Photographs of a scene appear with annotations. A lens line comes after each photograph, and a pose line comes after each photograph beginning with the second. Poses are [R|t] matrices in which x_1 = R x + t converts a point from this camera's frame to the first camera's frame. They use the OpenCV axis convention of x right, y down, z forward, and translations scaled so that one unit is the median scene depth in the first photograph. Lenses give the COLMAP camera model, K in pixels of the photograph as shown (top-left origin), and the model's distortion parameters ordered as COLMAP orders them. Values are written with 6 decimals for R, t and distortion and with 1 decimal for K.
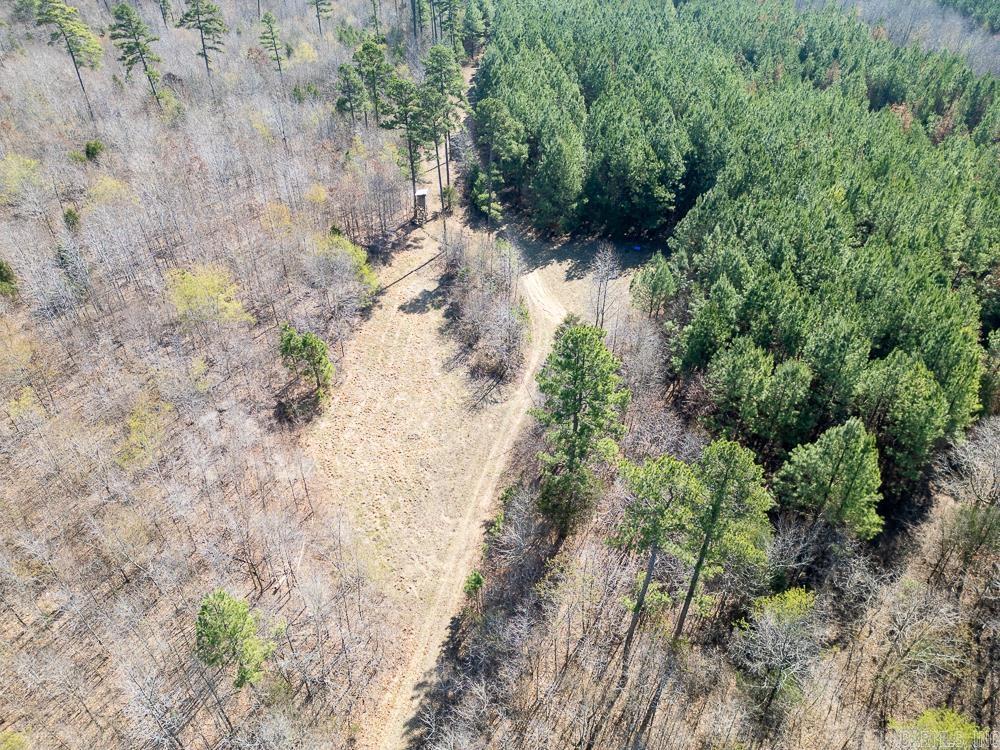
lens RADIAL K [[703.8, 0, 500.0], [0, 703.8, 375.0], [0, 0, 1]] dist [0.028043, -0.003400]
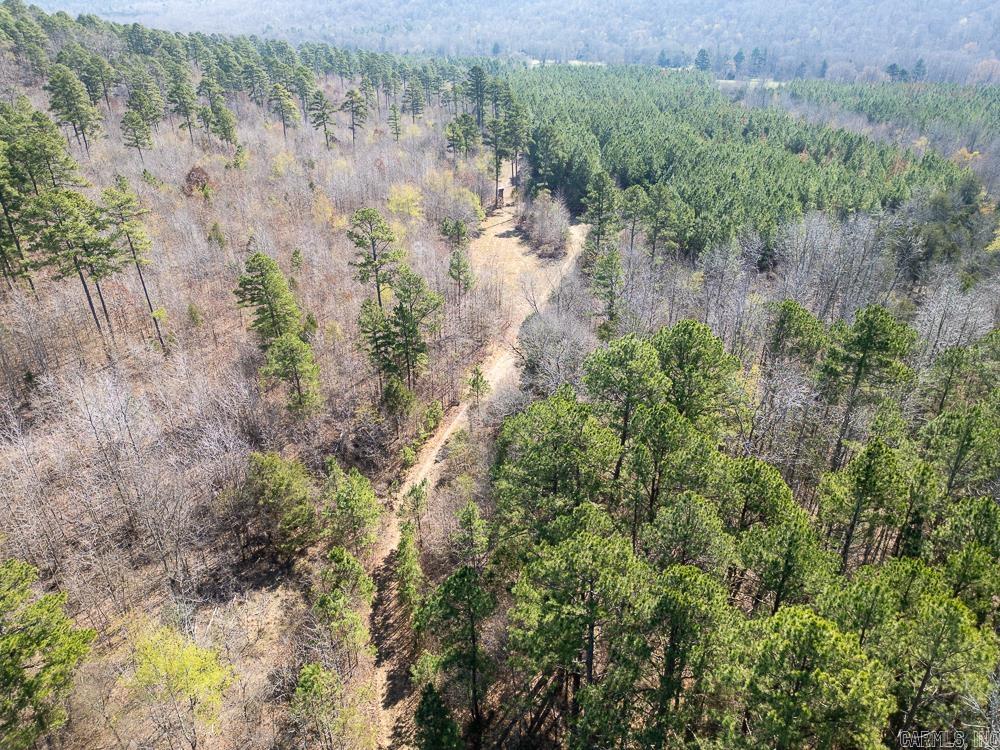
lens RADIAL K [[683.0, 0, 510.5], [0, 683.0, 376.1], [0, 0, 1]] dist [0.047434, -0.050592]
pose [[0.999890, 0.000794, -0.014789, -0.072998], [-0.003369, 0.984572, -0.174949, 0.504381], [0.014422, 0.174979, 0.984466, -0.553422]]
